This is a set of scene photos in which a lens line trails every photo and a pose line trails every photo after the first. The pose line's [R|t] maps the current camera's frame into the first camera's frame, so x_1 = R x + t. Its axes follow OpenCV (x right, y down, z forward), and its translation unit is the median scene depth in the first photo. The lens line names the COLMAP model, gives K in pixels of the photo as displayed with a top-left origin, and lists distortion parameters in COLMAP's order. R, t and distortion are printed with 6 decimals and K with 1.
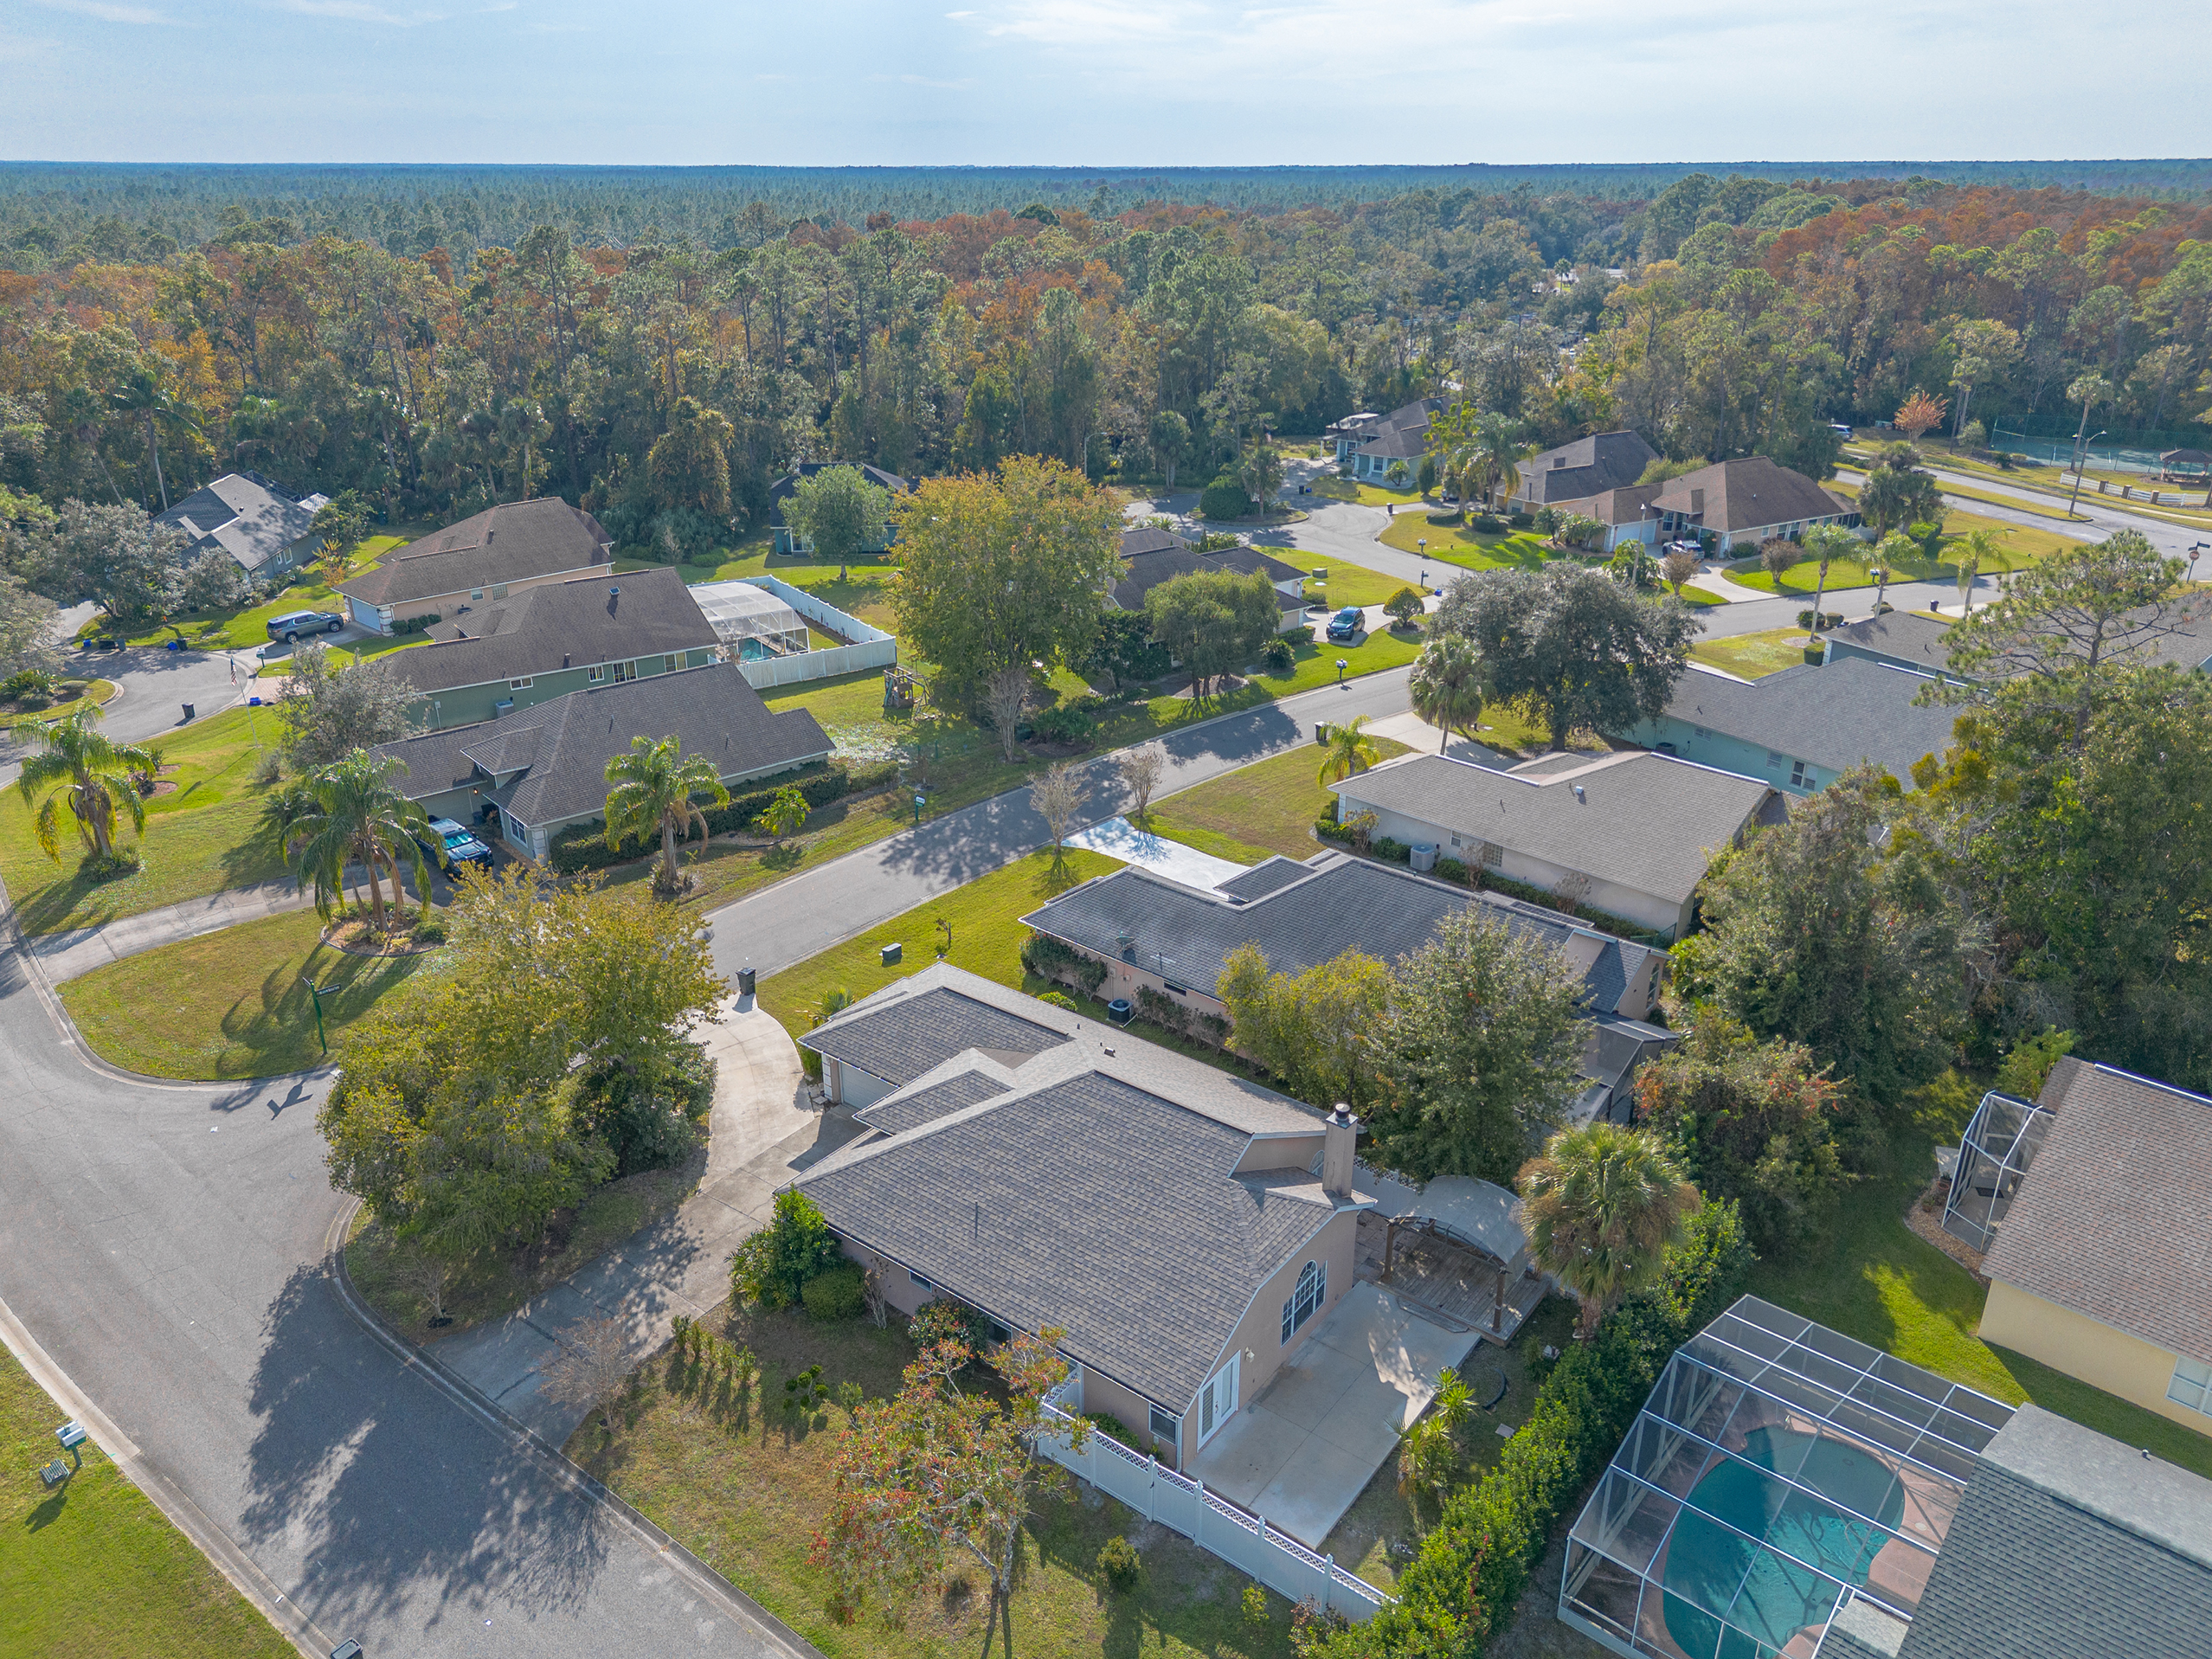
lens RADIAL K [[1522.2, 0, 1113.3], [0, 1522.2, 895.1], [0, 0, 1]] dist [0.095377, -0.099493]
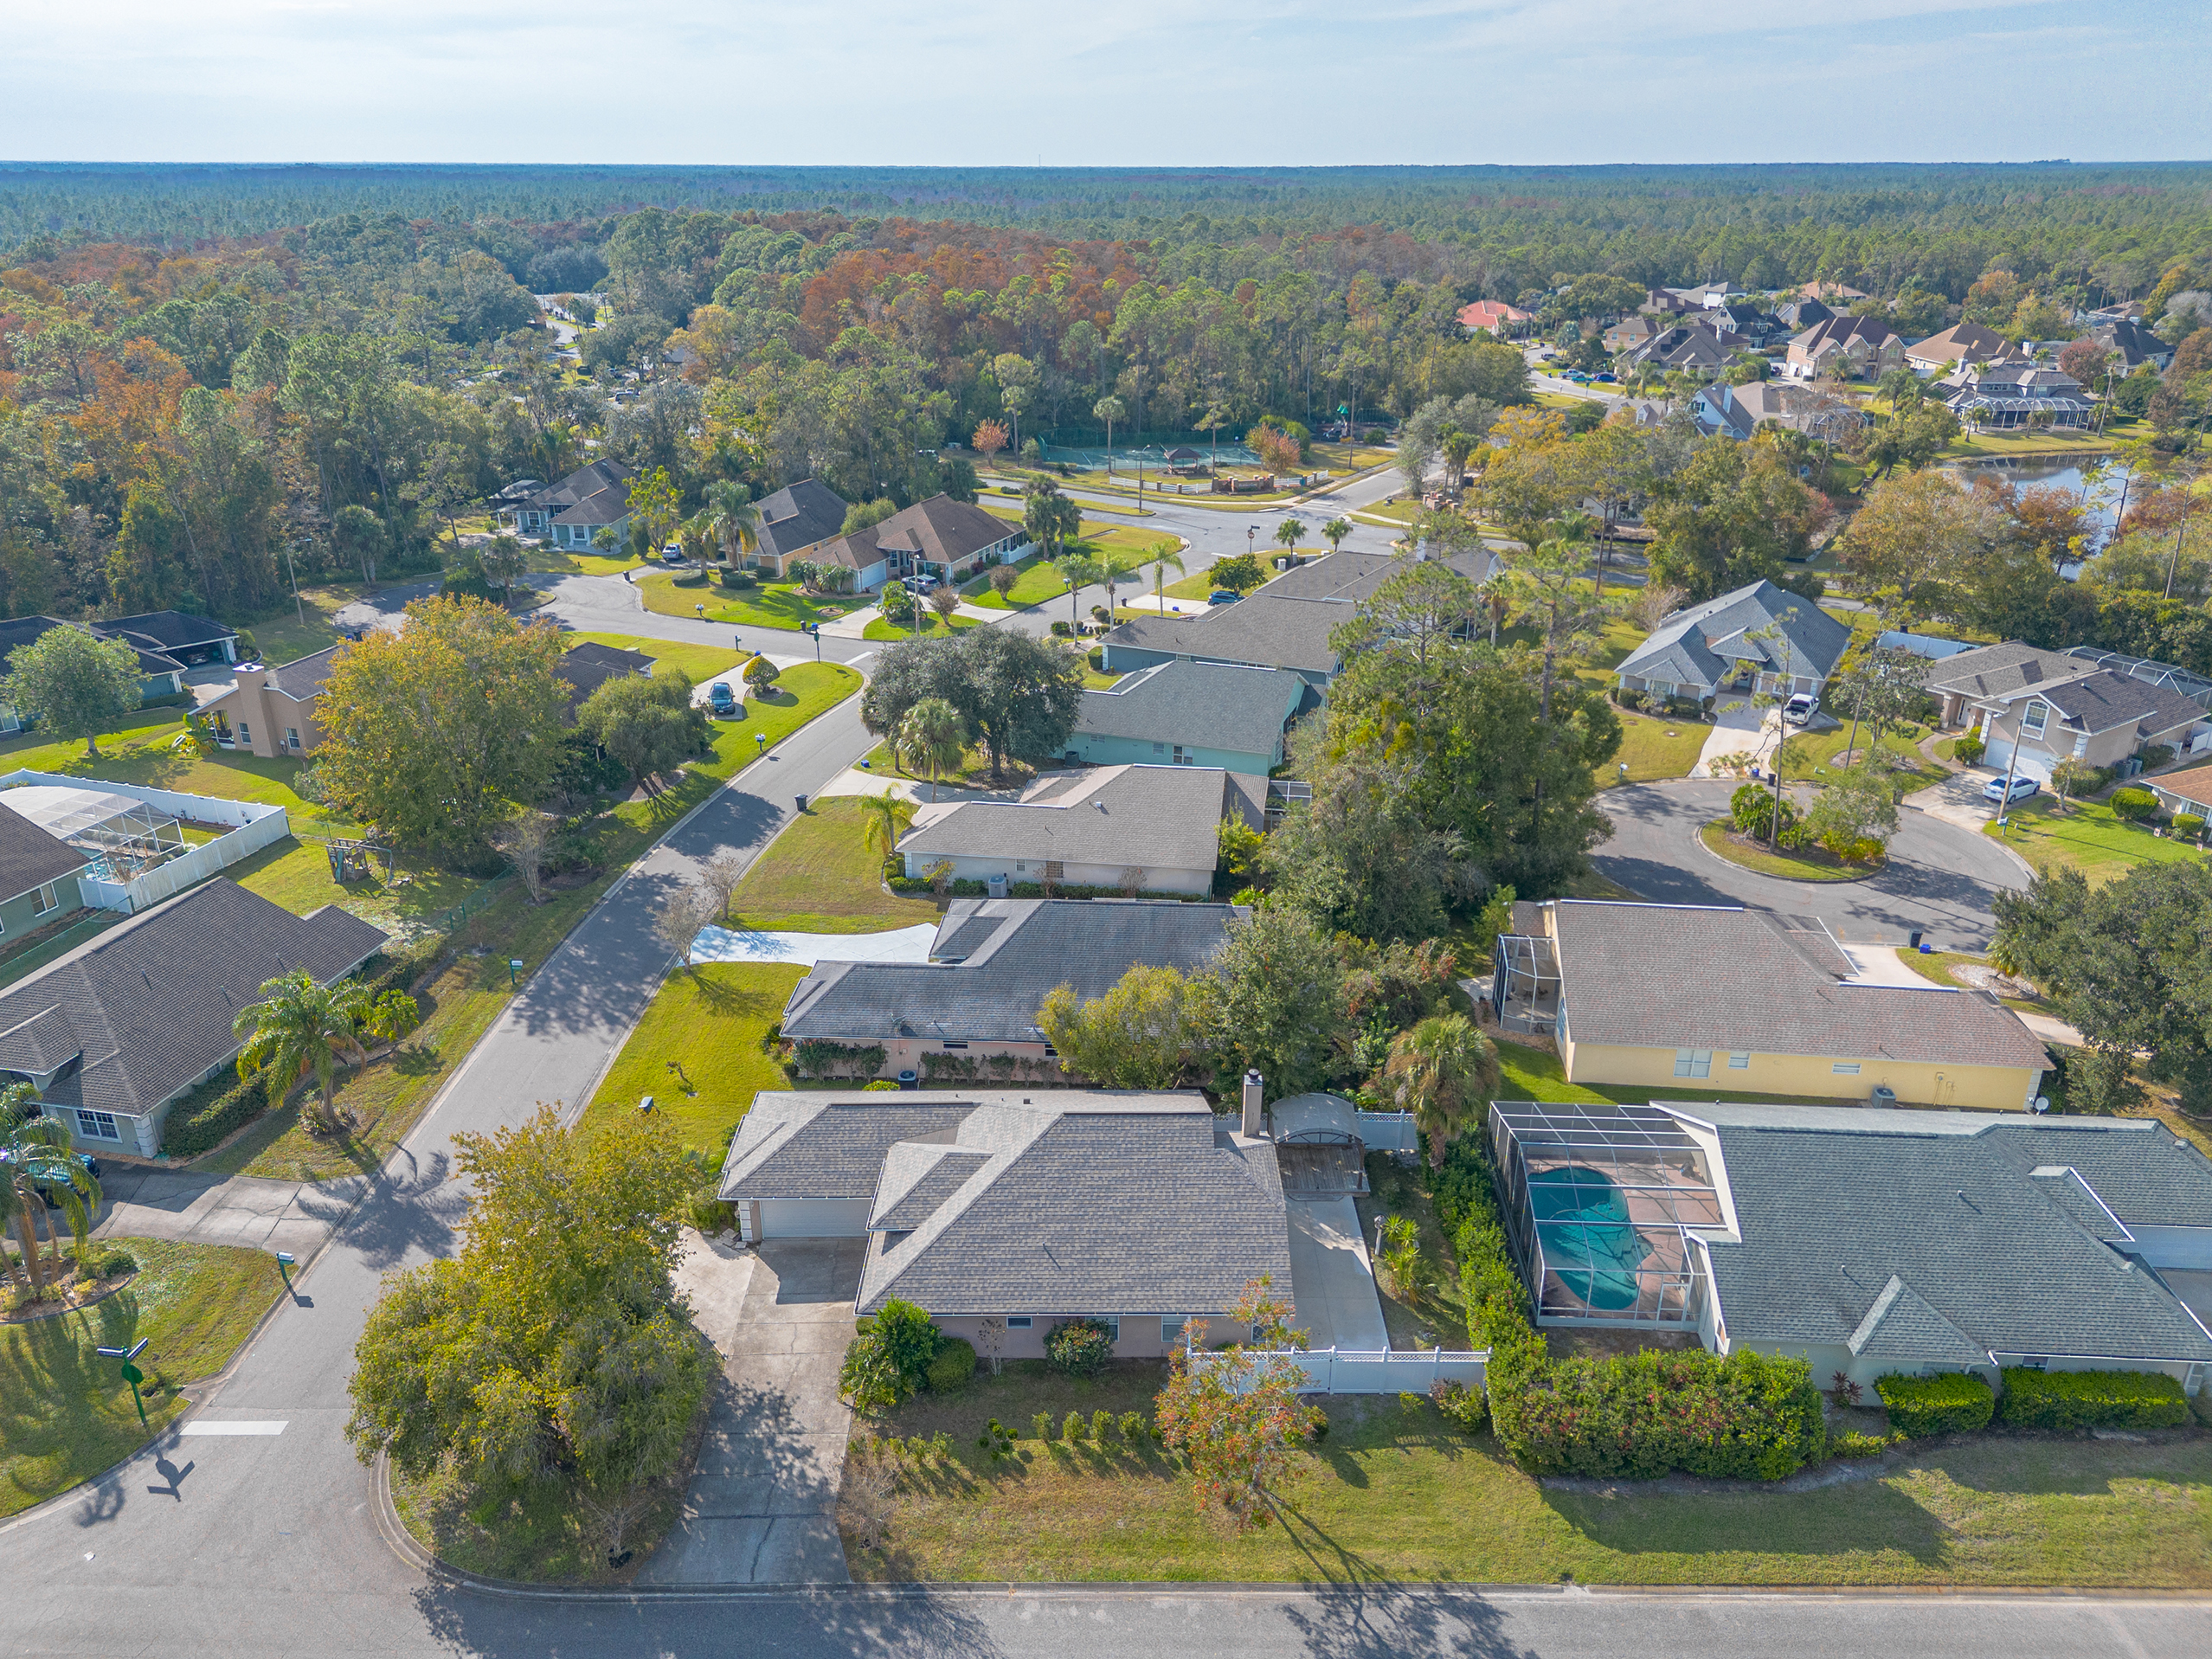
lens RADIAL K [[1522.2, 0, 1113.3], [0, 1522.2, 895.1], [0, 0, 1]] dist [0.095377, -0.099493]
pose [[0.794851, -0.259807, 0.548373, -0.285072], [0.260414, 0.962304, 0.078456, -0.066183], [-0.548085, 0.080443, 0.832545, -0.033201]]
